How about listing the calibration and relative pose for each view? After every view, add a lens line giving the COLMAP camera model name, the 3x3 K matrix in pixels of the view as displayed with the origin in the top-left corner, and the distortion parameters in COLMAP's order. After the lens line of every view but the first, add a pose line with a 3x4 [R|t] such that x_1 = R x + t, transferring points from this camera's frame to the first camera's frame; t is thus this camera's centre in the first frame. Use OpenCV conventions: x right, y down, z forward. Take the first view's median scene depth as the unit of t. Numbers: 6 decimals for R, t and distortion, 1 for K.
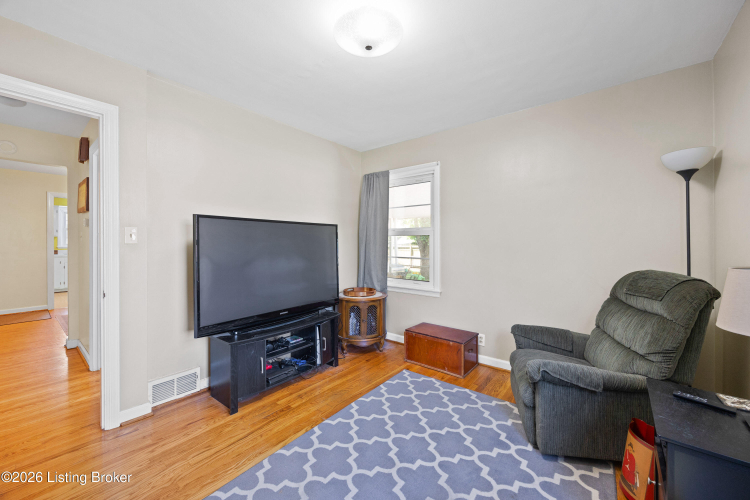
lens RADIAL K [[289.2, 0, 375.3], [0, 289.2, 242.5], [0, 0, 1]] dist [-0.002633, -0.000542]
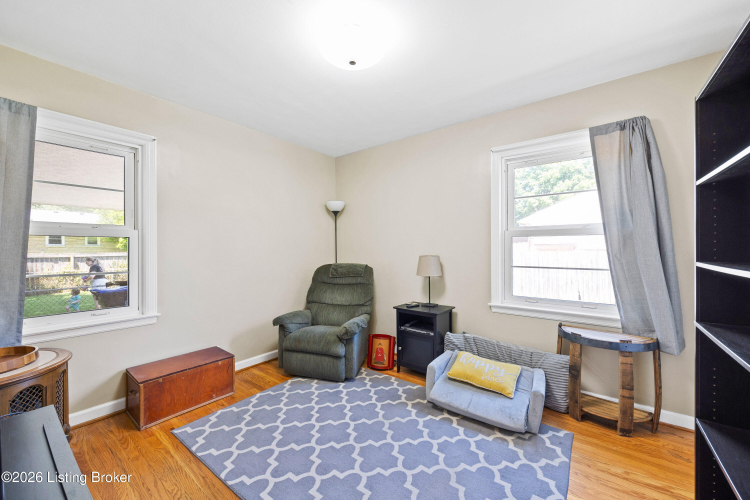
lens RADIAL K [[289.2, 0, 376.3], [0, 289.2, 249.8], [0, 0, 1]] dist [-0.002633, -0.000542]
pose [[-0.023386, -0.002176, 0.999724, -0.827128], [0.001548, 0.999996, 0.002212, 0.004043], [-0.999725, 0.001600, -0.023383, 0.720164]]
